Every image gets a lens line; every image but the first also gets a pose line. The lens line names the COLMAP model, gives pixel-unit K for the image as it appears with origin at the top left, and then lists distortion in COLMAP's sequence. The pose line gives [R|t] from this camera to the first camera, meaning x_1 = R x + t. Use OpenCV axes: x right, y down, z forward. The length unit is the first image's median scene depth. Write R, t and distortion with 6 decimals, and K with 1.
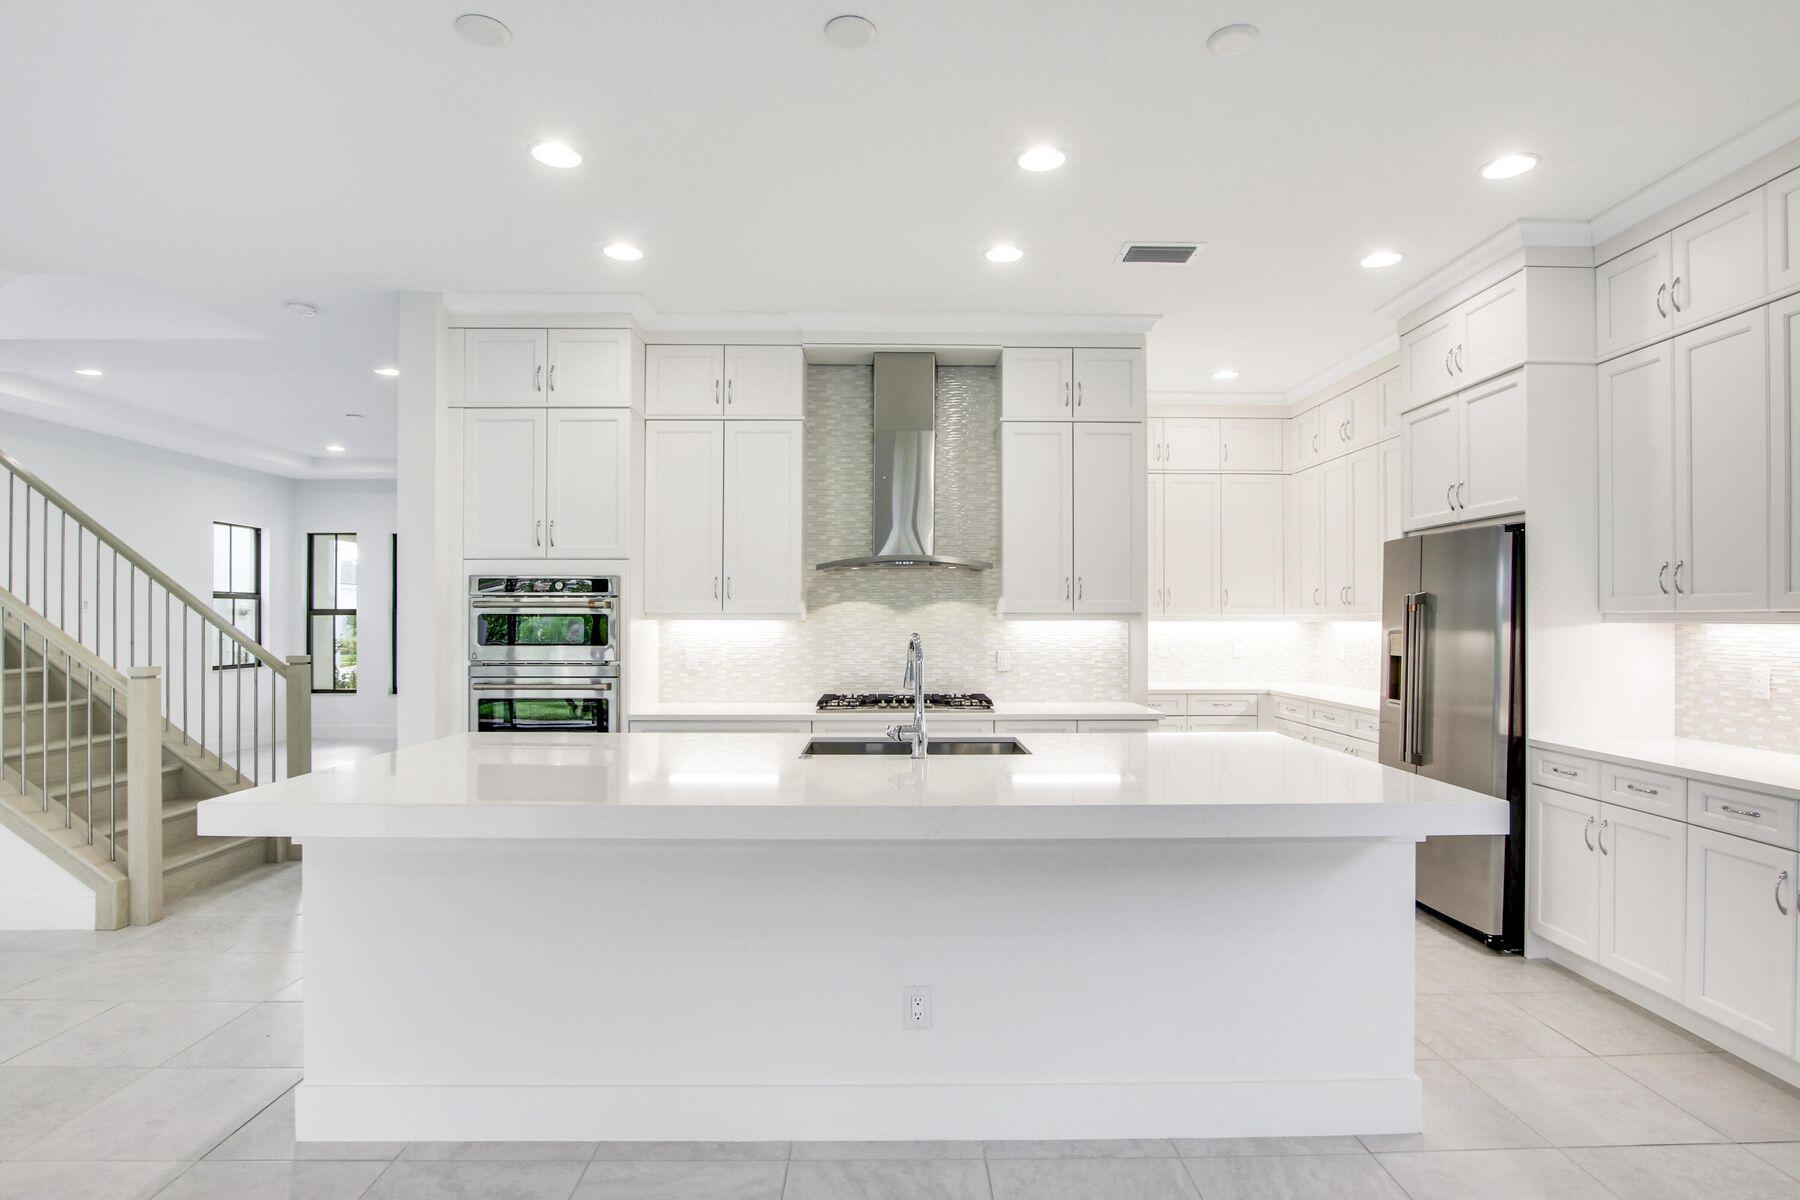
lens RADIAL K [[941.9, 0, 904.9], [0, 941.9, 609.9], [0, 0, 1]] dist [-0.030353, 0.006914]
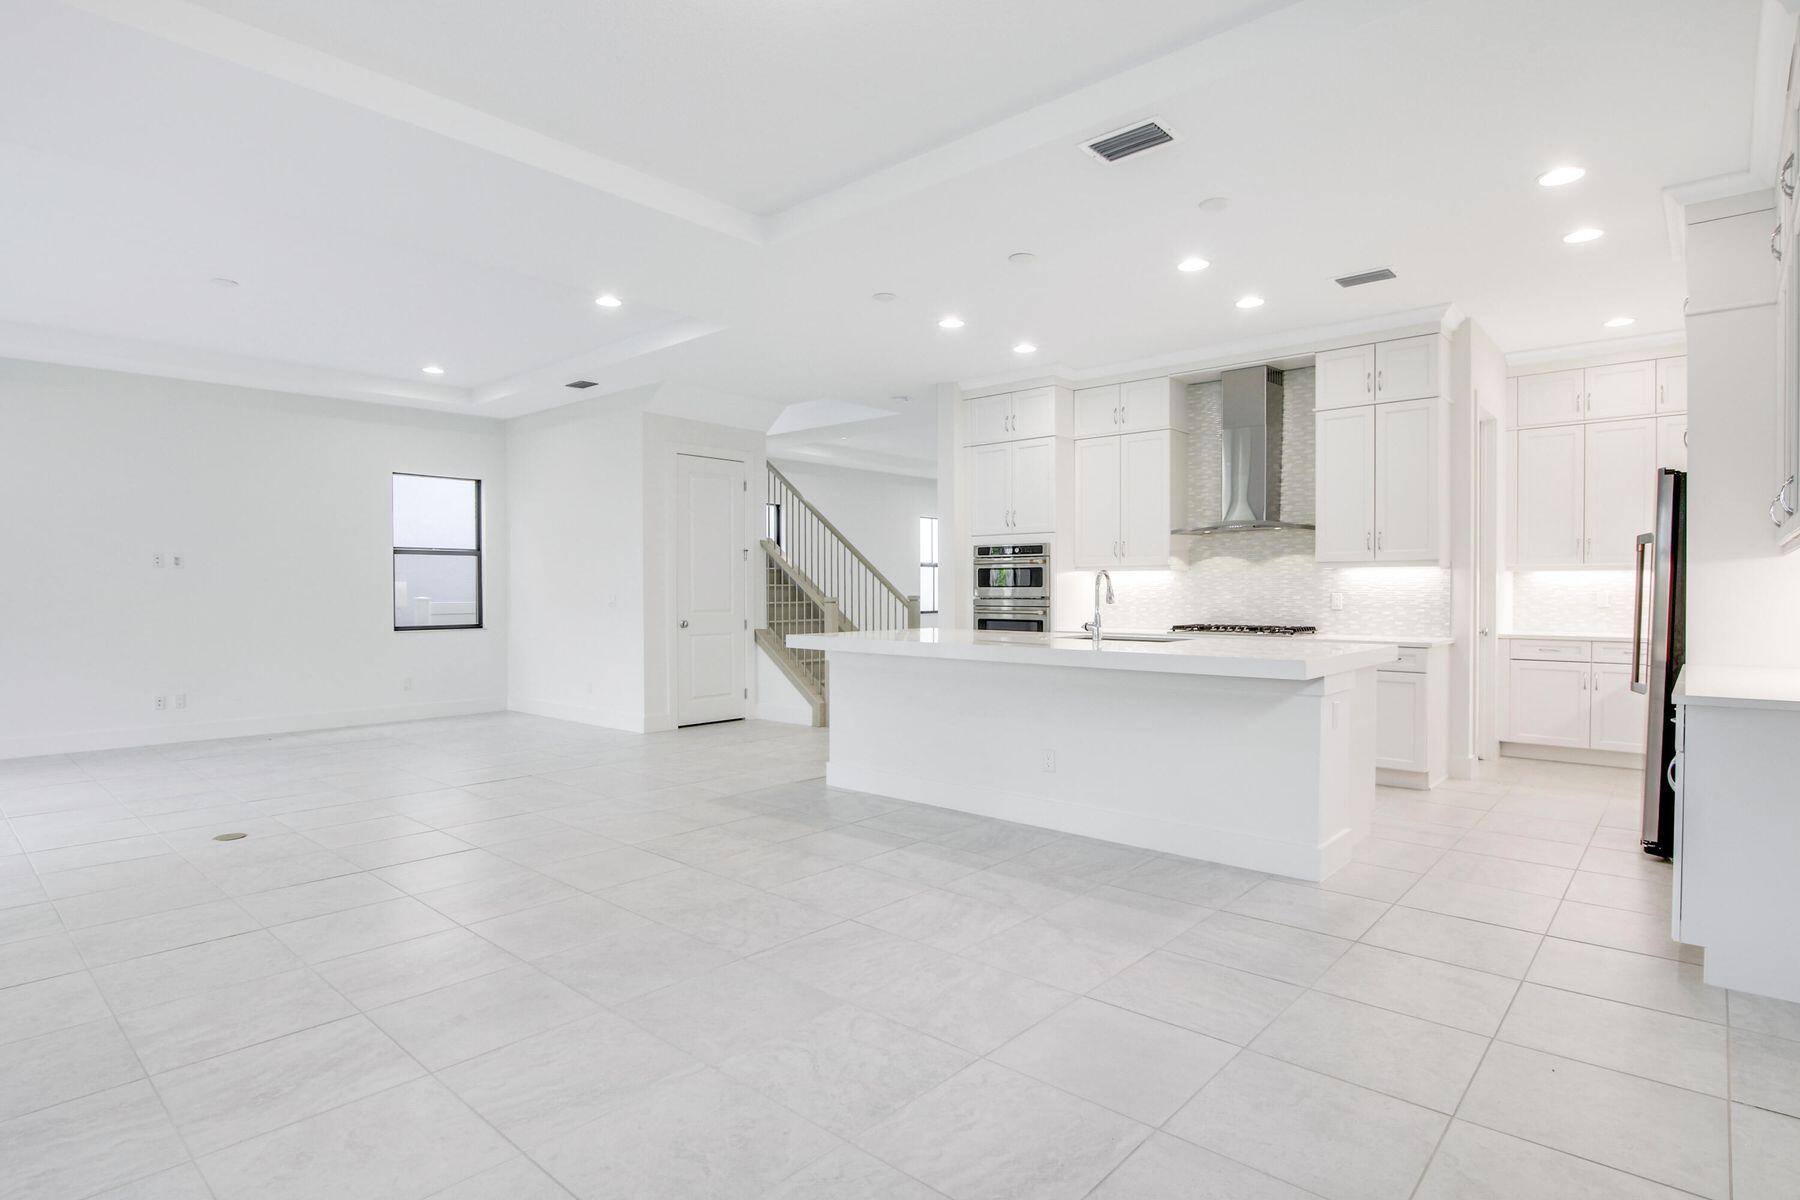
lens RADIAL K [[941.9, 0, 905.3], [0, 941.9, 615.8], [0, 0, 1]] dist [-0.030353, 0.006914]
pose [[0.733315, 0.017442, -0.679665, 0.572458], [0.008779, 0.999345, 0.035117, 0.026910], [0.679832, -0.031719, 0.732681, -0.318396]]
